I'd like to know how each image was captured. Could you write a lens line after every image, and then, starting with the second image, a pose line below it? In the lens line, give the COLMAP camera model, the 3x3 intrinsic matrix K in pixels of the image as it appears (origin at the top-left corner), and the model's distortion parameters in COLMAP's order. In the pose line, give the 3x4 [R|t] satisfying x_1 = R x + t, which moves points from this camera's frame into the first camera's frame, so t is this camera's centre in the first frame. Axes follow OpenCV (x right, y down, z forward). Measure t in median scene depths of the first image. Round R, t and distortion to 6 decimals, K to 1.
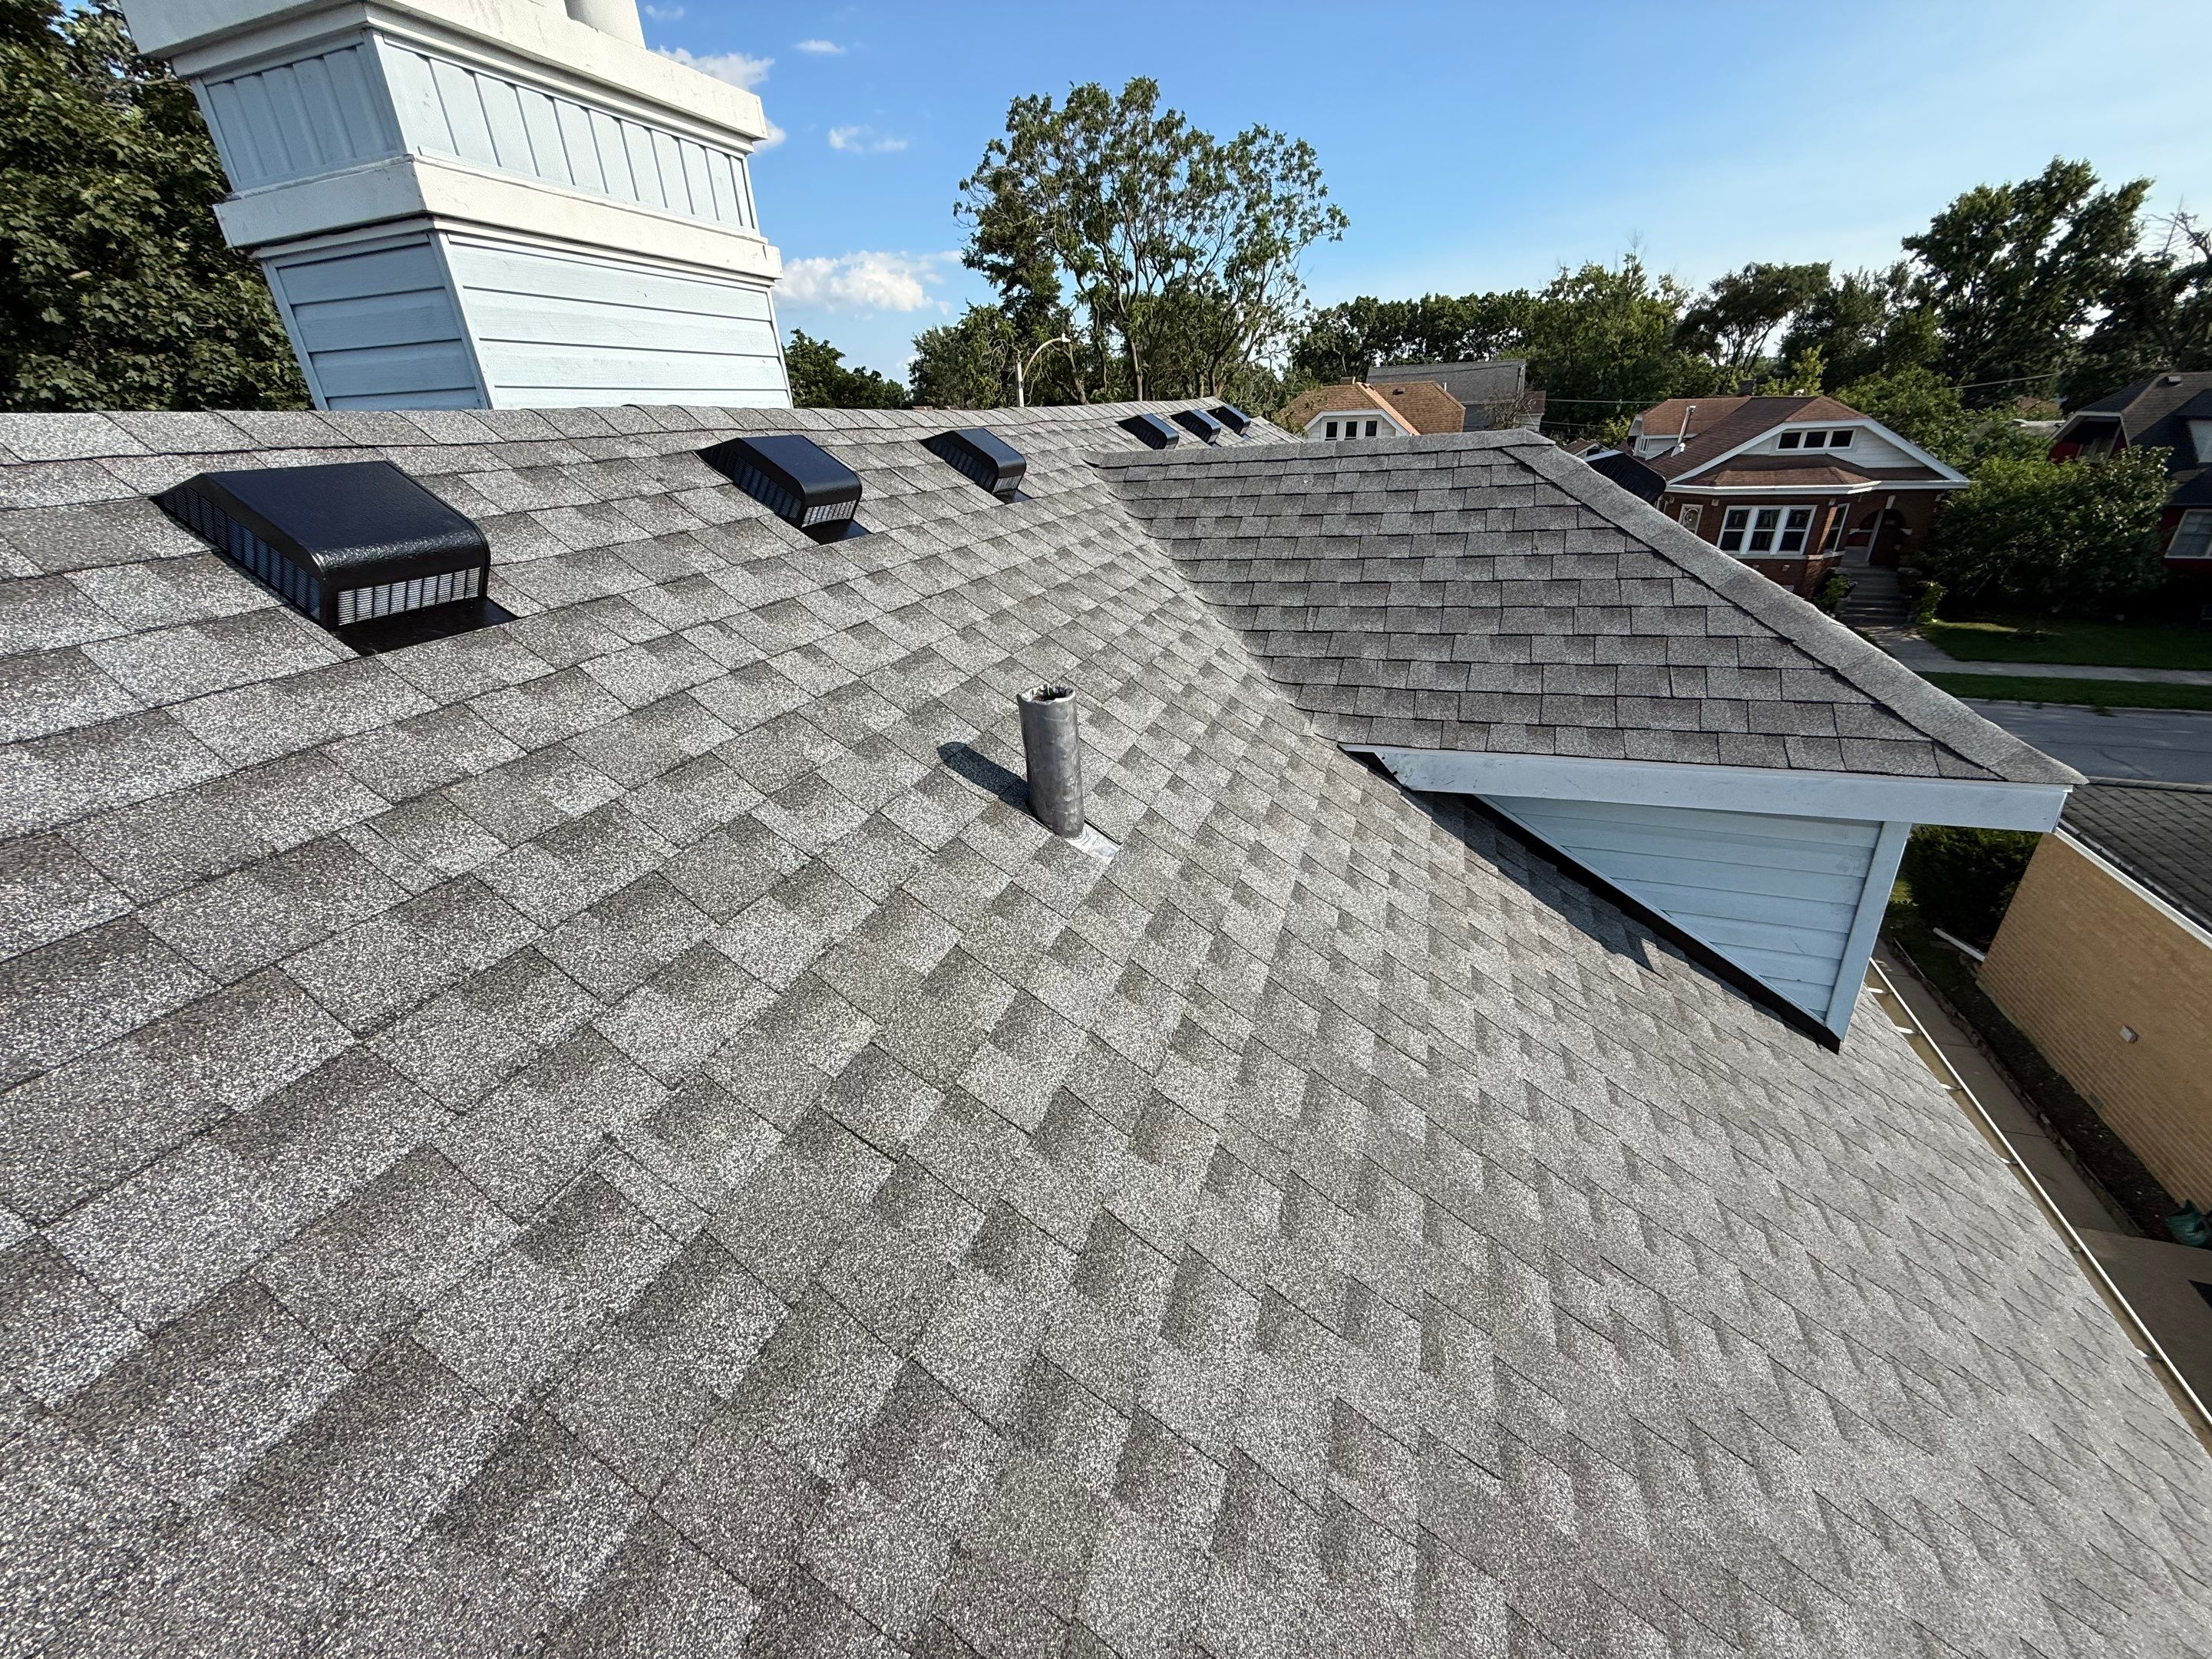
lens RADIAL K [[878.7, 0, 1098.7], [0, 878.7, 829.0], [0, 0, 1]] dist [0.000001, -0.000164]
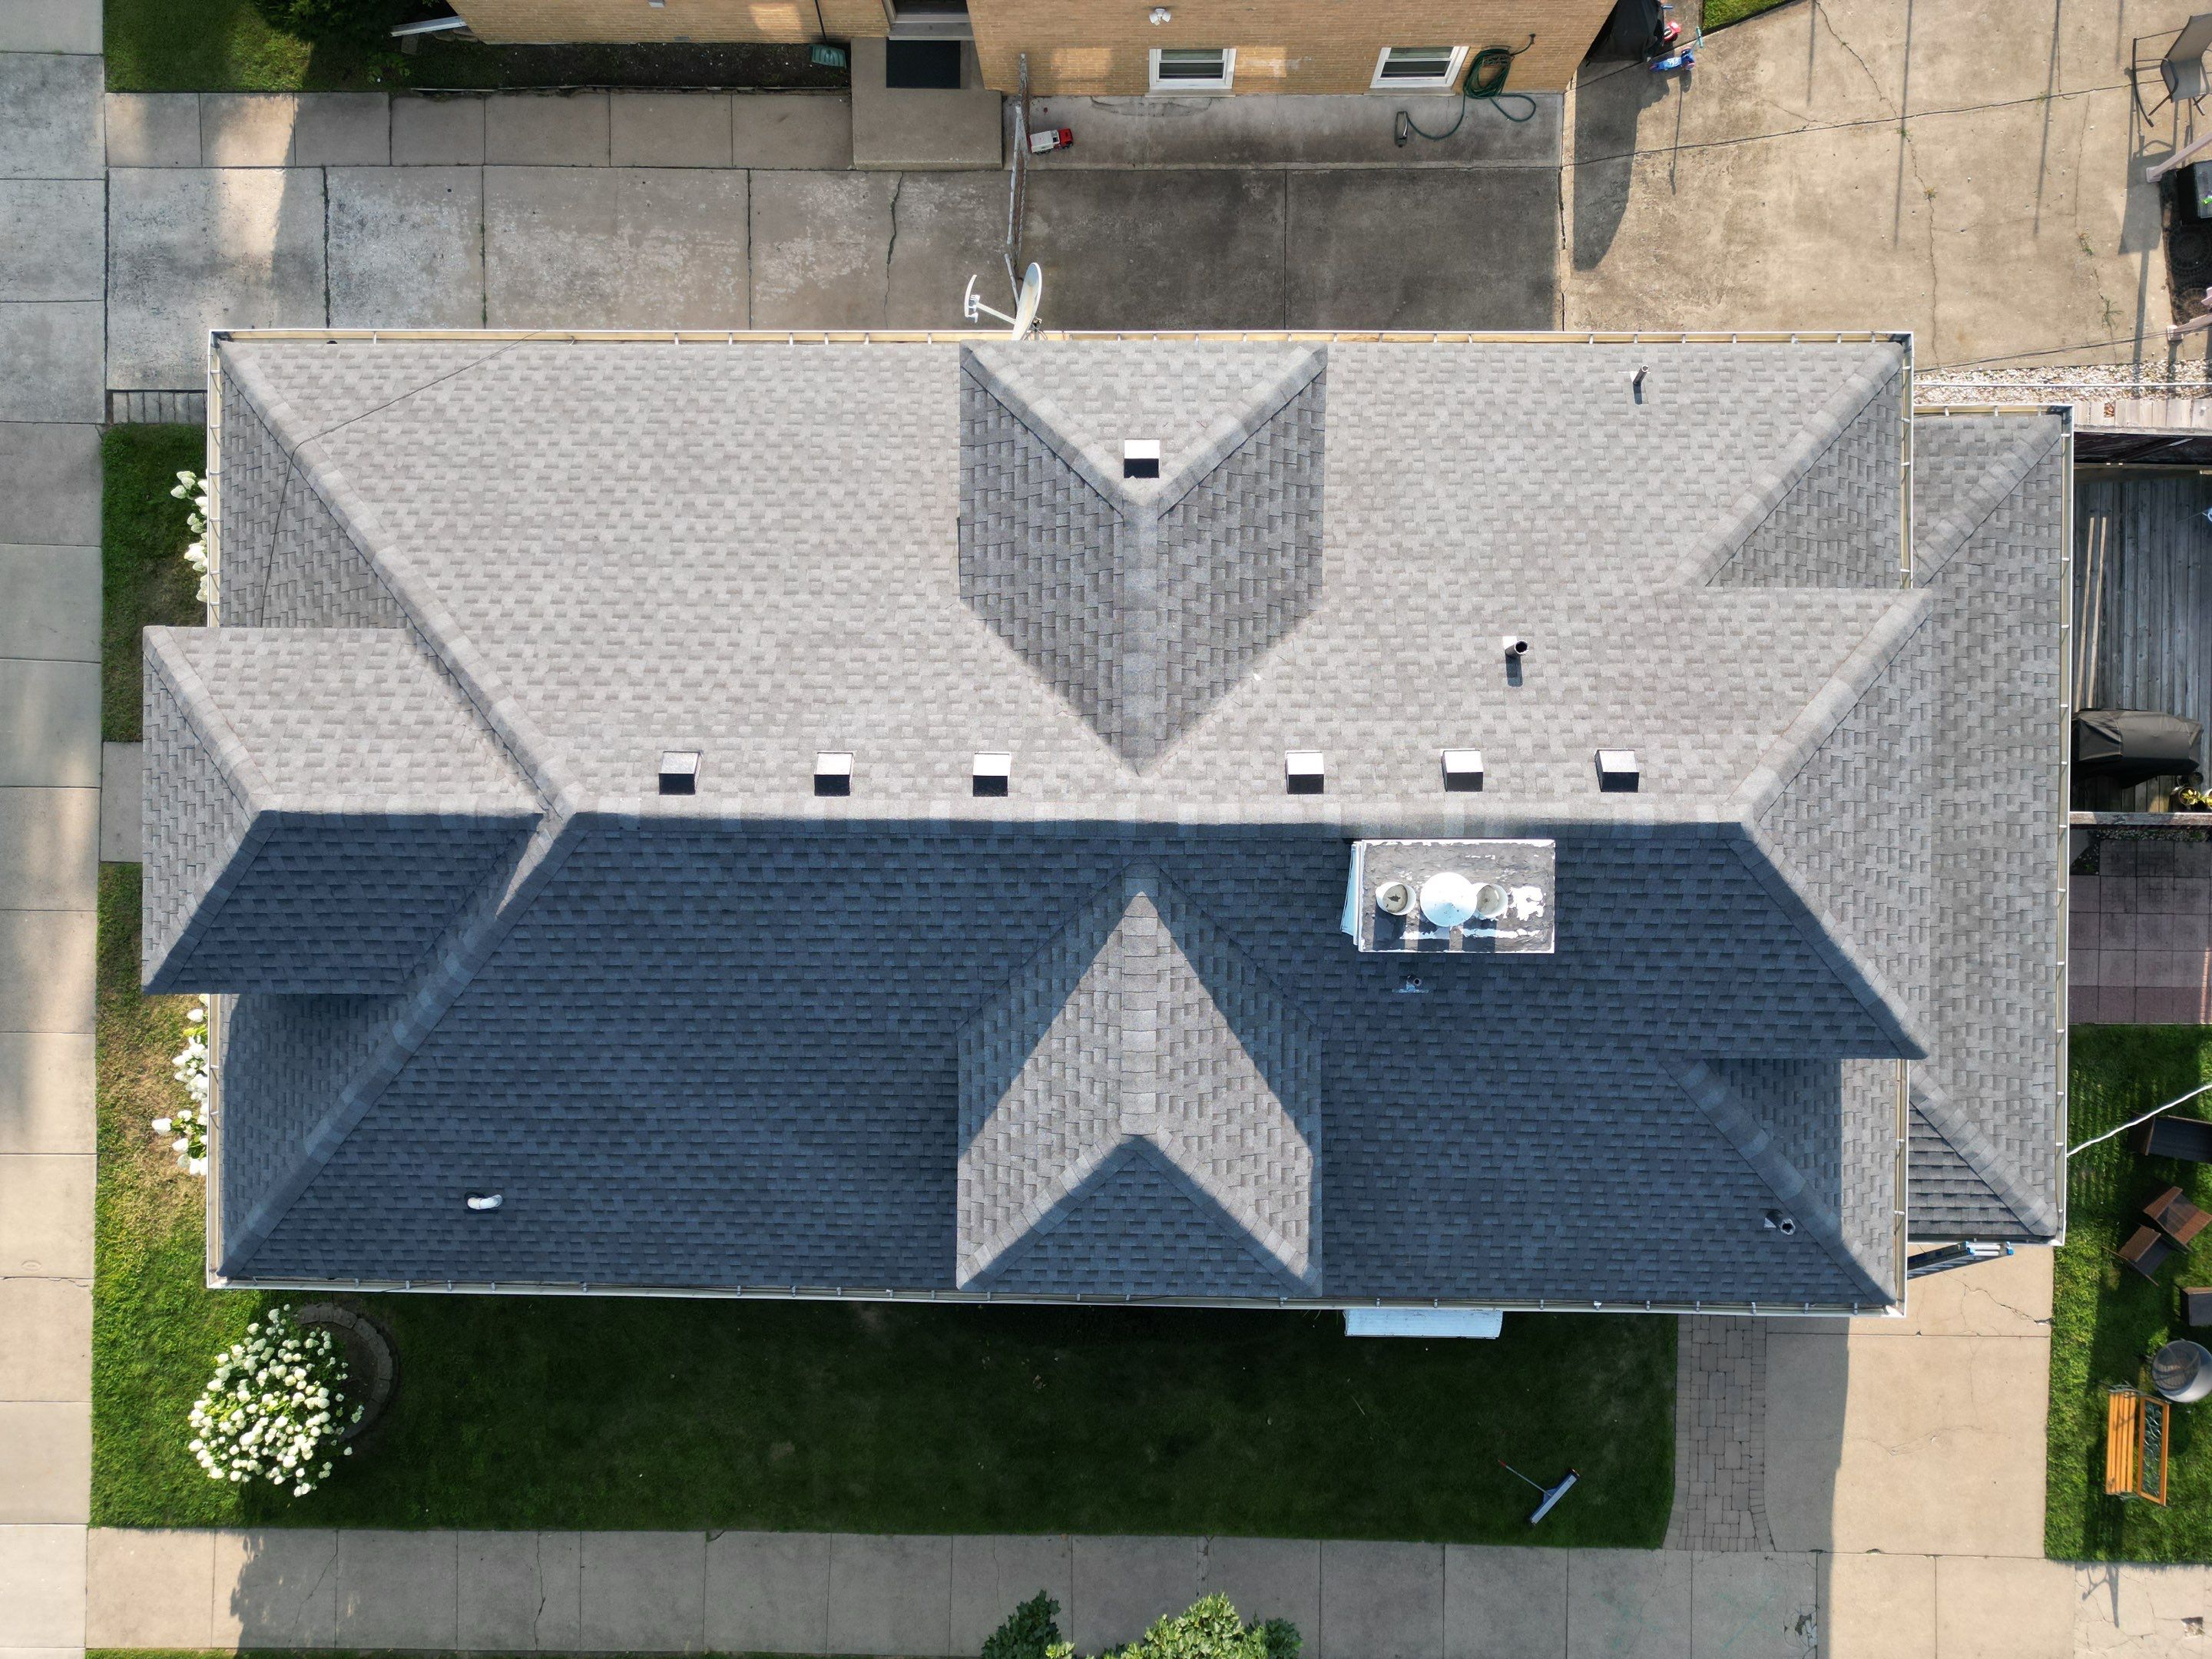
lens RADIAL K [[1535.9, 0, 1104.1], [0, 1535.9, 824.4], [0, 0, 1]] dist [0.077640, -0.071376]
pose [[-0.330063, -0.943027, 0.041943, -0.270719], [0.435242, -0.112608, 0.893244, -4.083424], [-0.837629, 0.313082, 0.447612, -0.137409]]
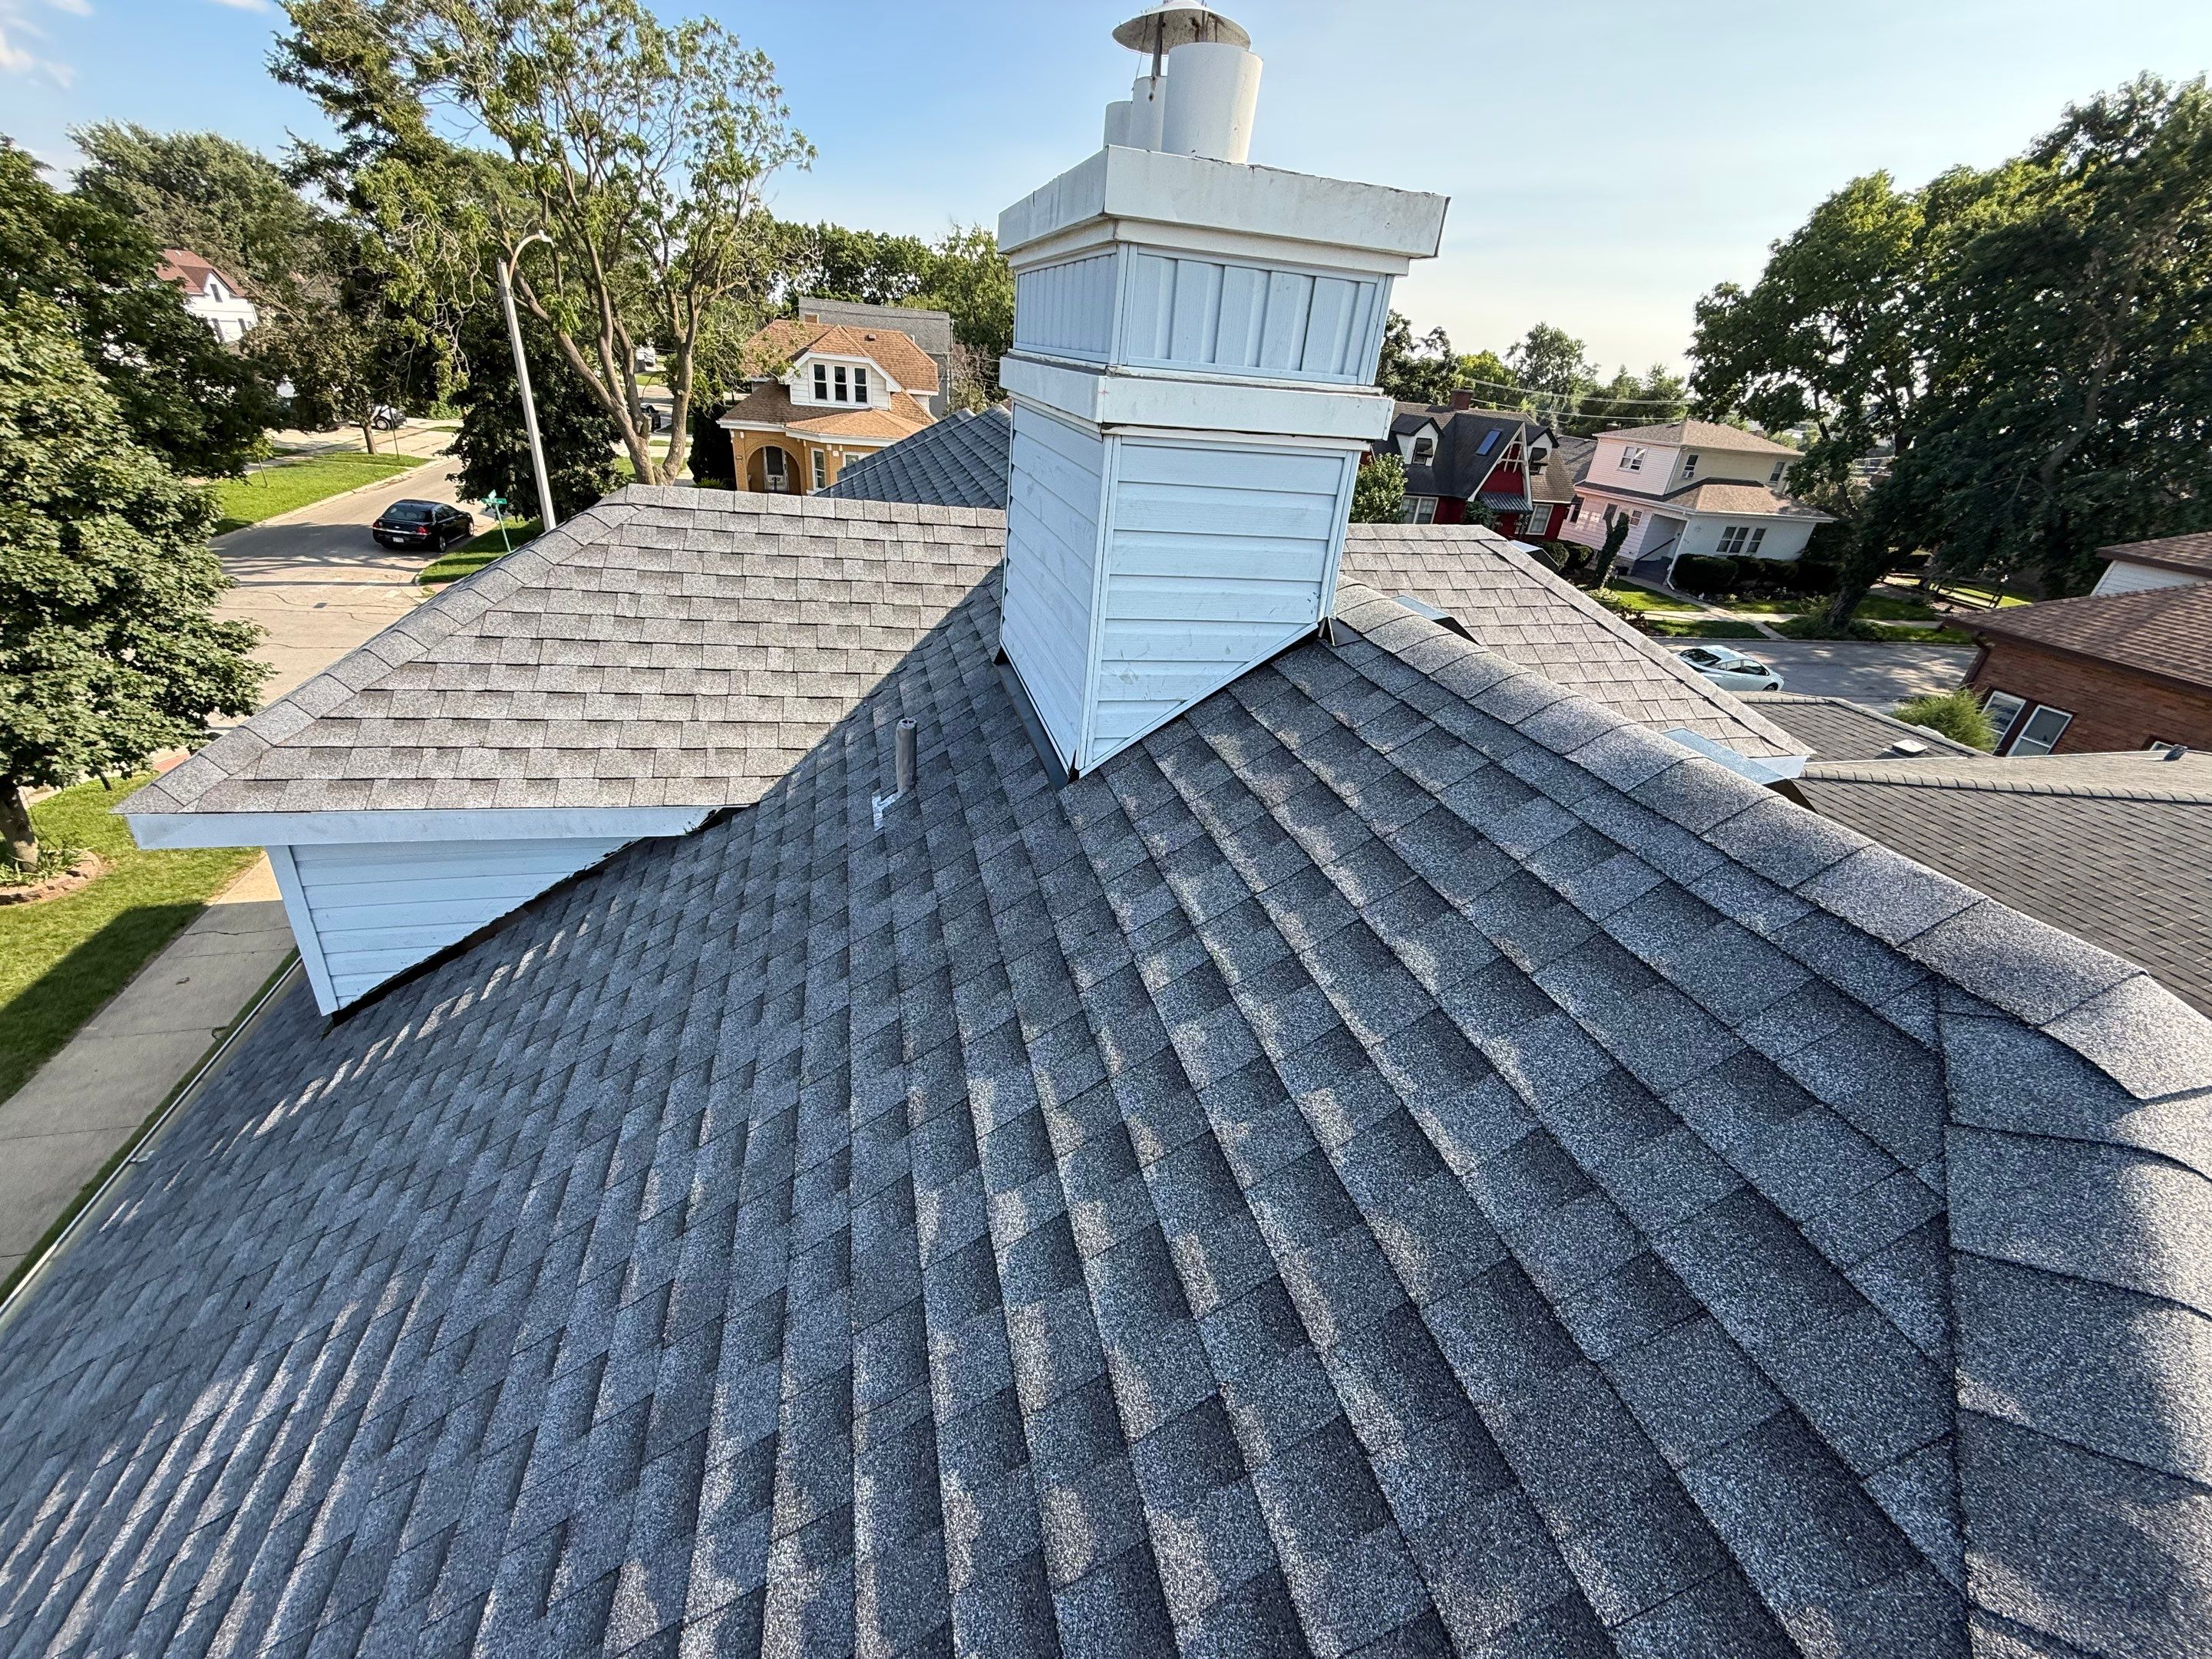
lens RADIAL K [[878.5, 0, 1096.7], [0, 878.5, 827.2], [0, 0, 1]] dist [0.001079, -0.000573]
pose [[0.819540, -0.170017, 0.547219, -1.105891], [0.132914, 0.985327, 0.107075, -0.257019], [-0.557394, -0.015019, 0.830112, 0.190597]]
